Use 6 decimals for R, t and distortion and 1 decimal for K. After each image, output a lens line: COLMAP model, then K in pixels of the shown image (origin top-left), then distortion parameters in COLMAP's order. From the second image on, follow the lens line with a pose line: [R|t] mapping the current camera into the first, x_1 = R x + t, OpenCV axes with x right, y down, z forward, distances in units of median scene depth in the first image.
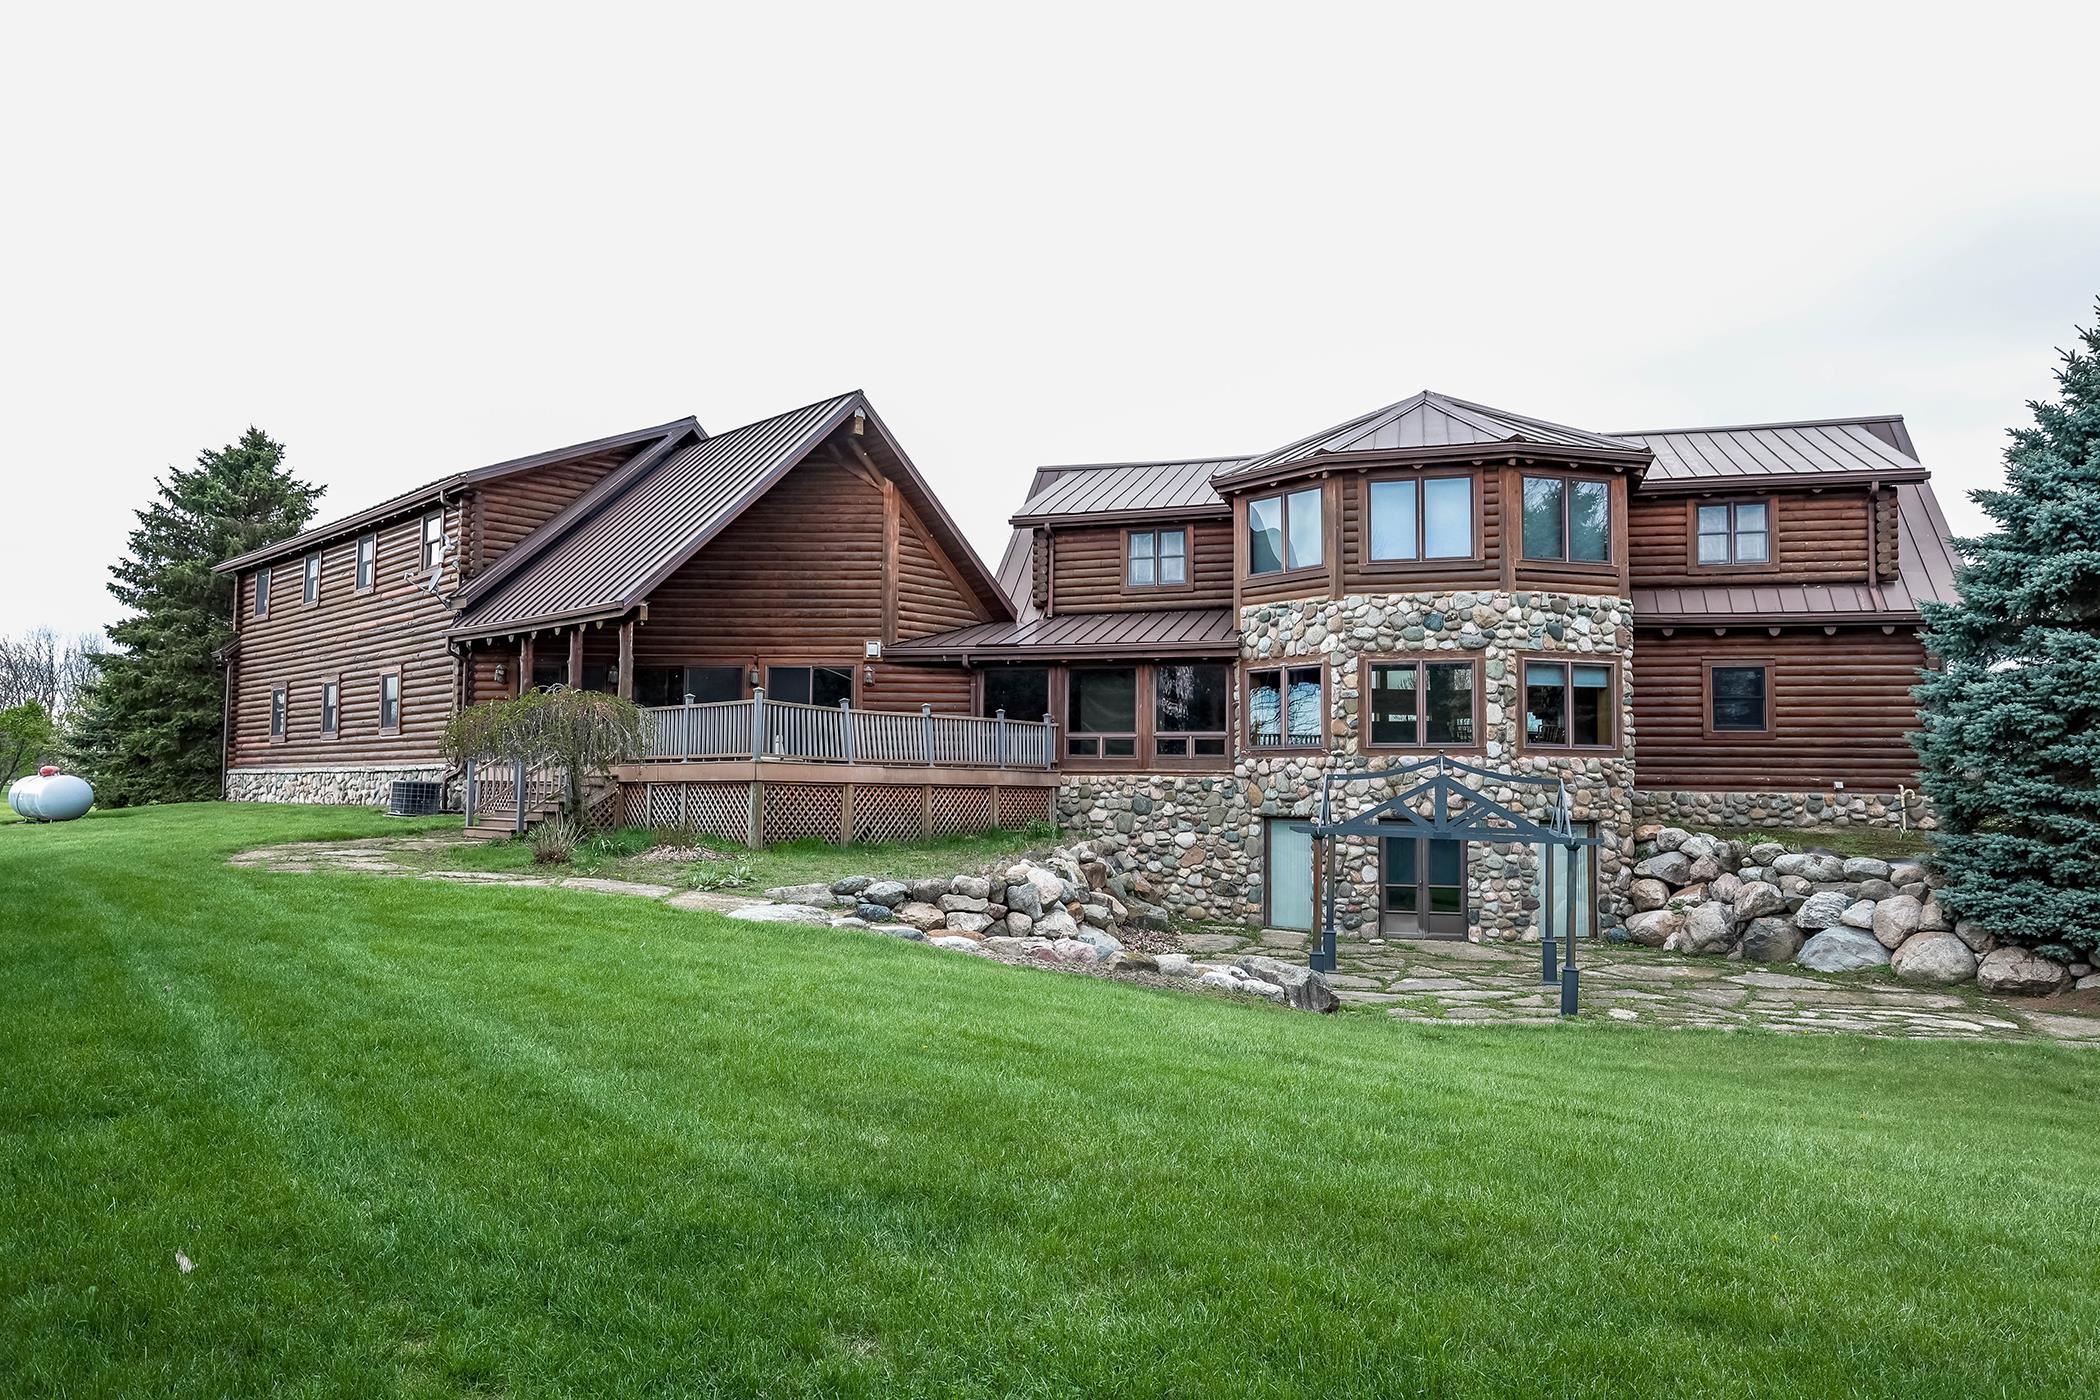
lens RADIAL K [[1396.1, 0, 1050.0], [0, 1396.1, 700.0], [0, 0, 1]] dist [0.009622, 0.007284]
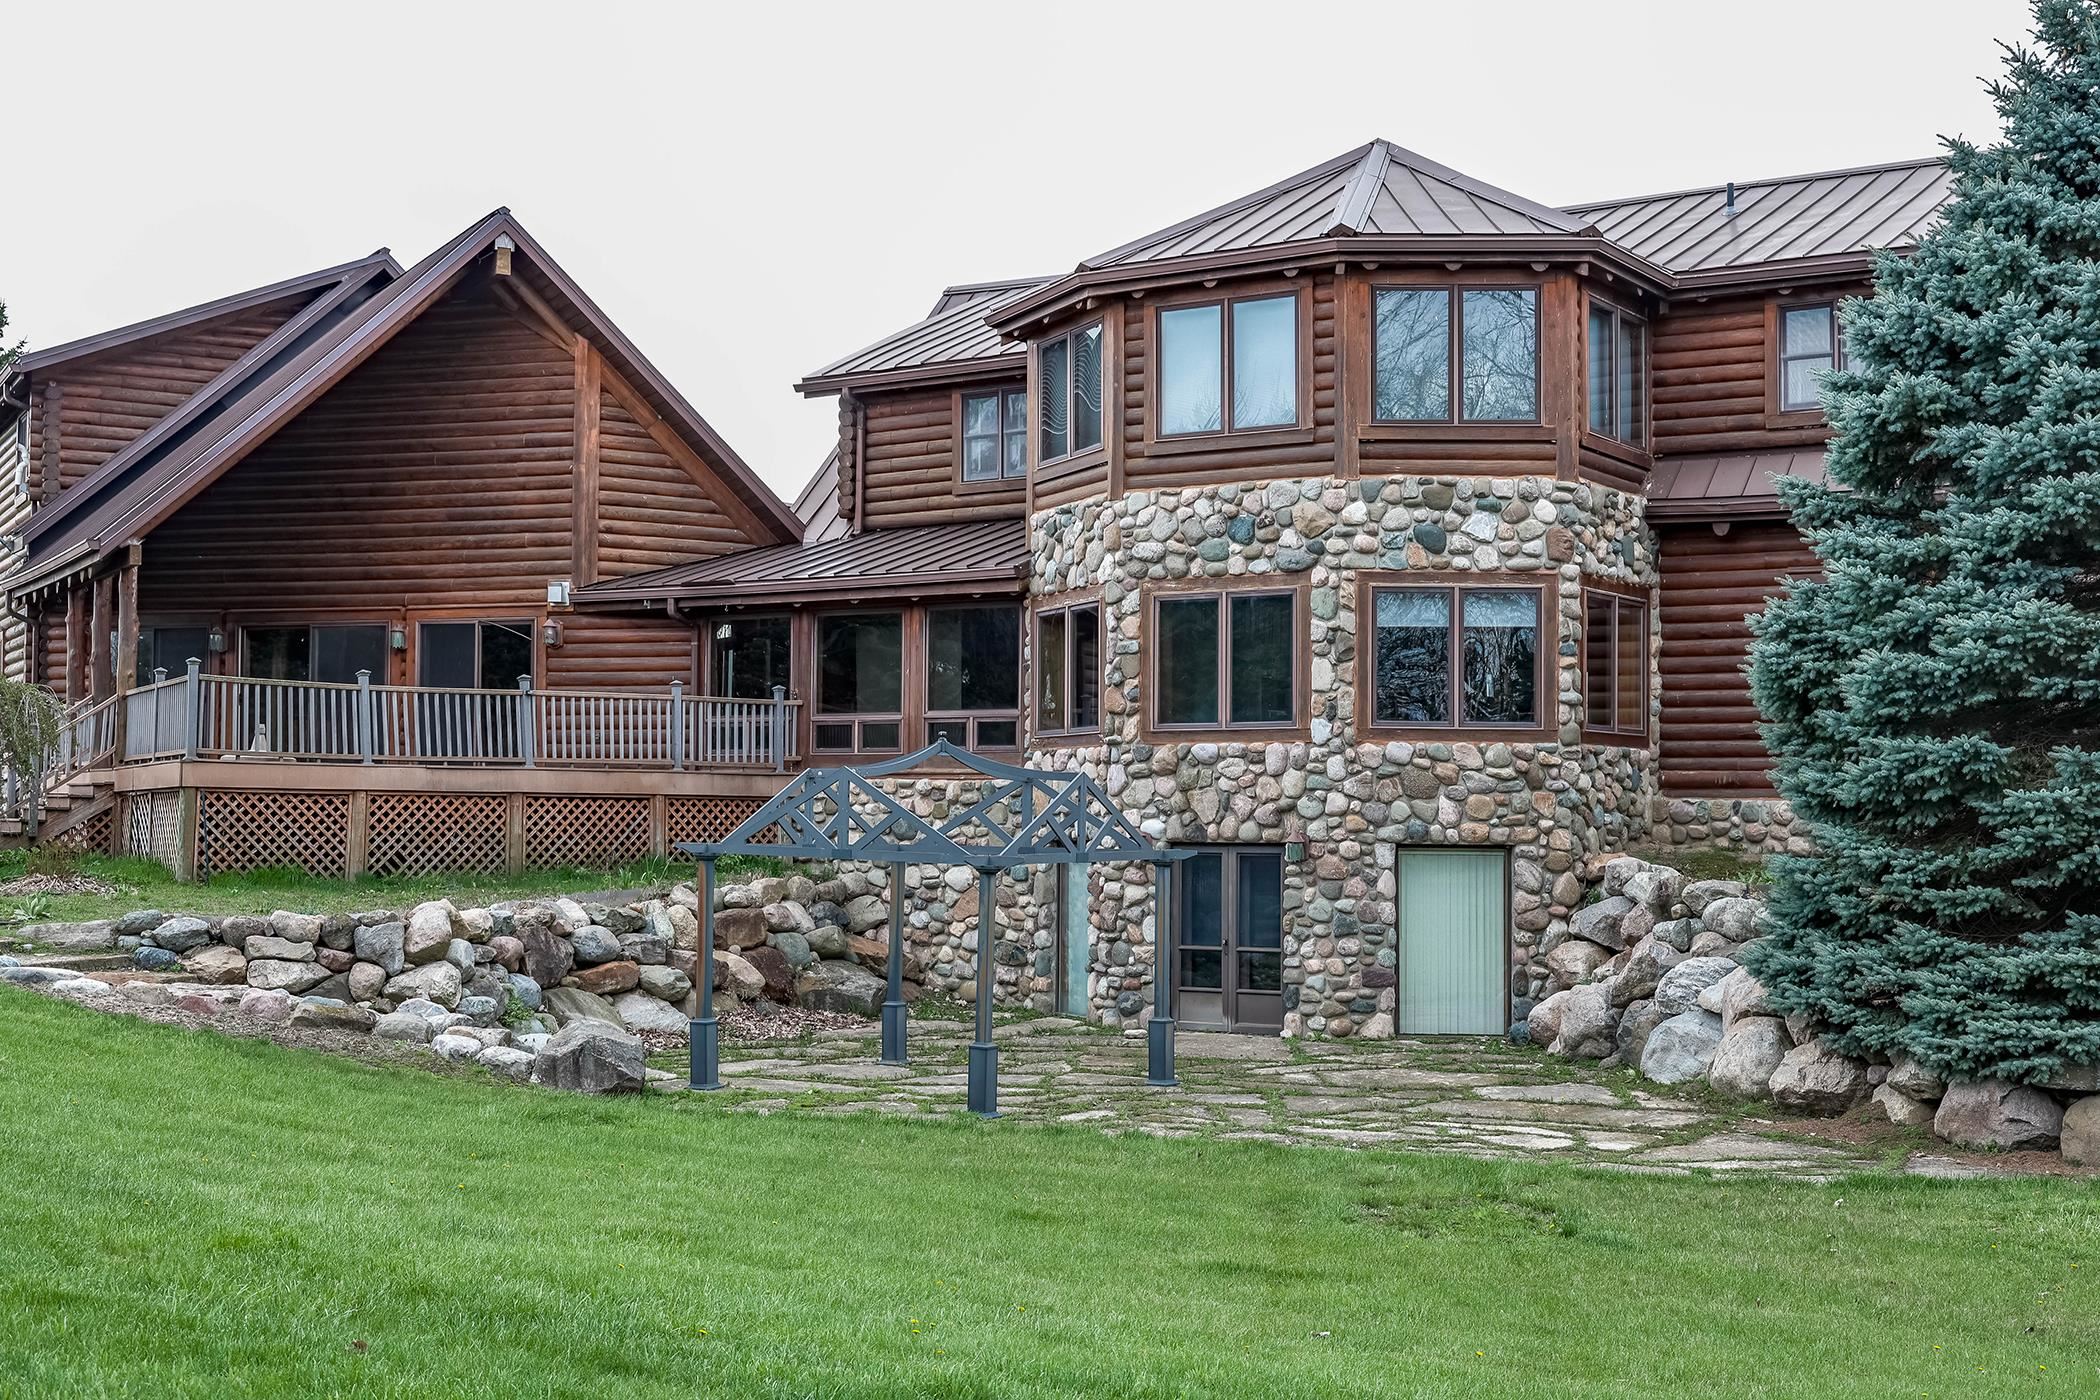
lens RADIAL K [[2604.9, 0, 1050.0], [0, 2604.9, 700.0], [0, 0, 1]] dist [0.081547, -0.006191]
pose [[0.958899, -0.015928, -0.283300, 0.519092], [0.020311, 0.999715, 0.012538, 0.004181], [0.283020, -0.017777, 0.958949, -0.150333]]
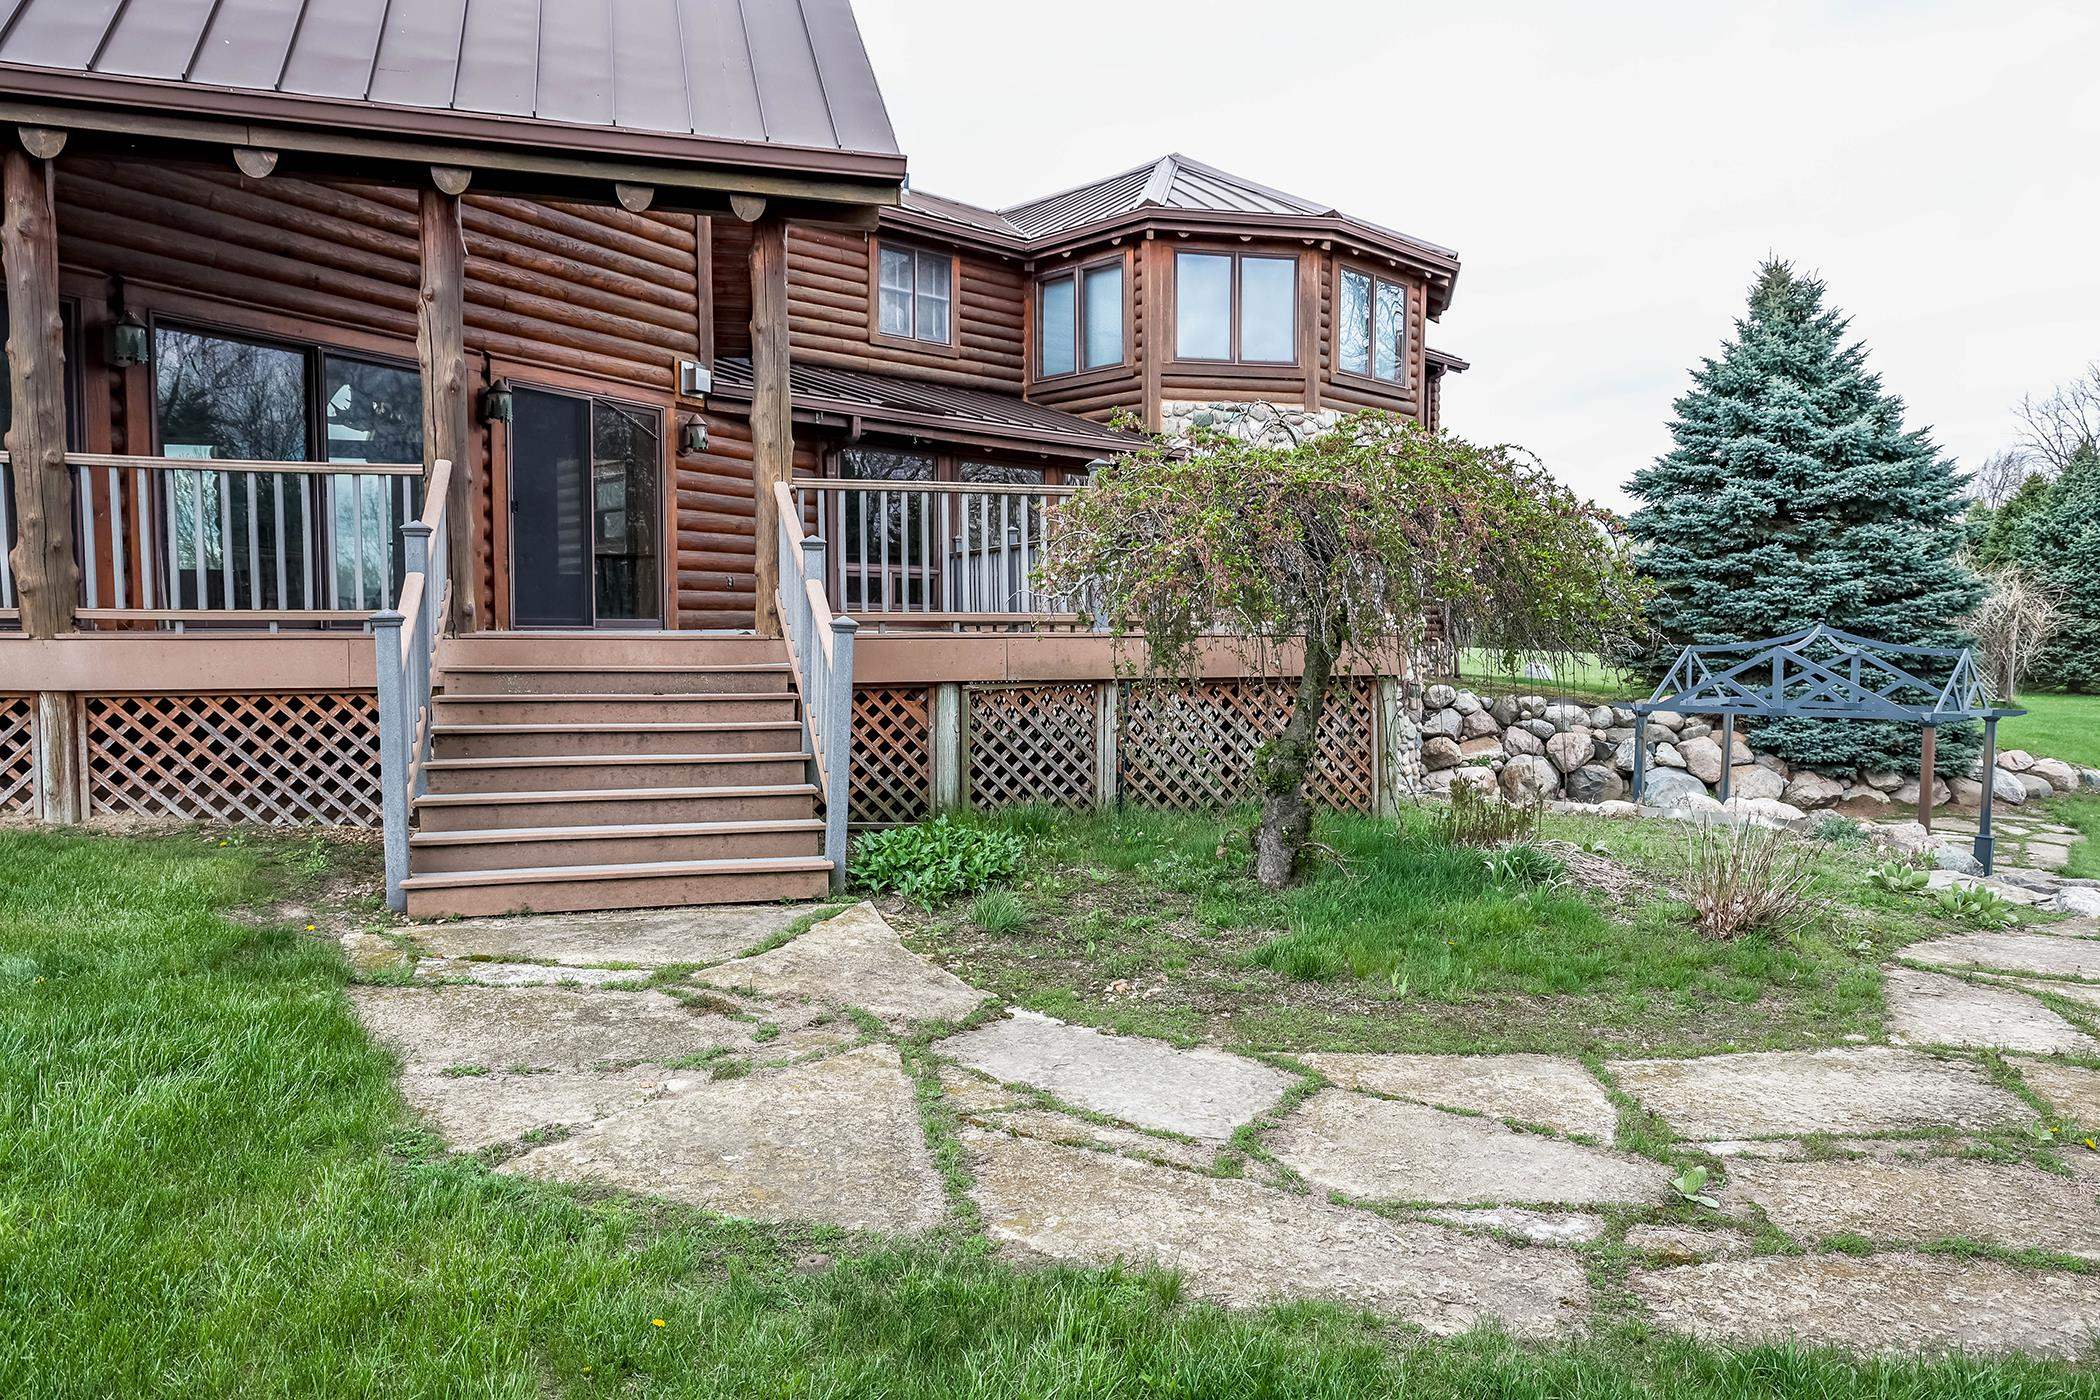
lens RADIAL K [[1396.1, 0, 1050.0], [0, 1396.1, 700.0], [0, 0, 1]] dist [0.009622, 0.007284]
pose [[0.479594, -0.052657, 0.875909, -0.567363], [-0.056443, 0.994279, 0.090678, 0.026088], [-0.875673, -0.092928, 0.473878, 0.755664]]
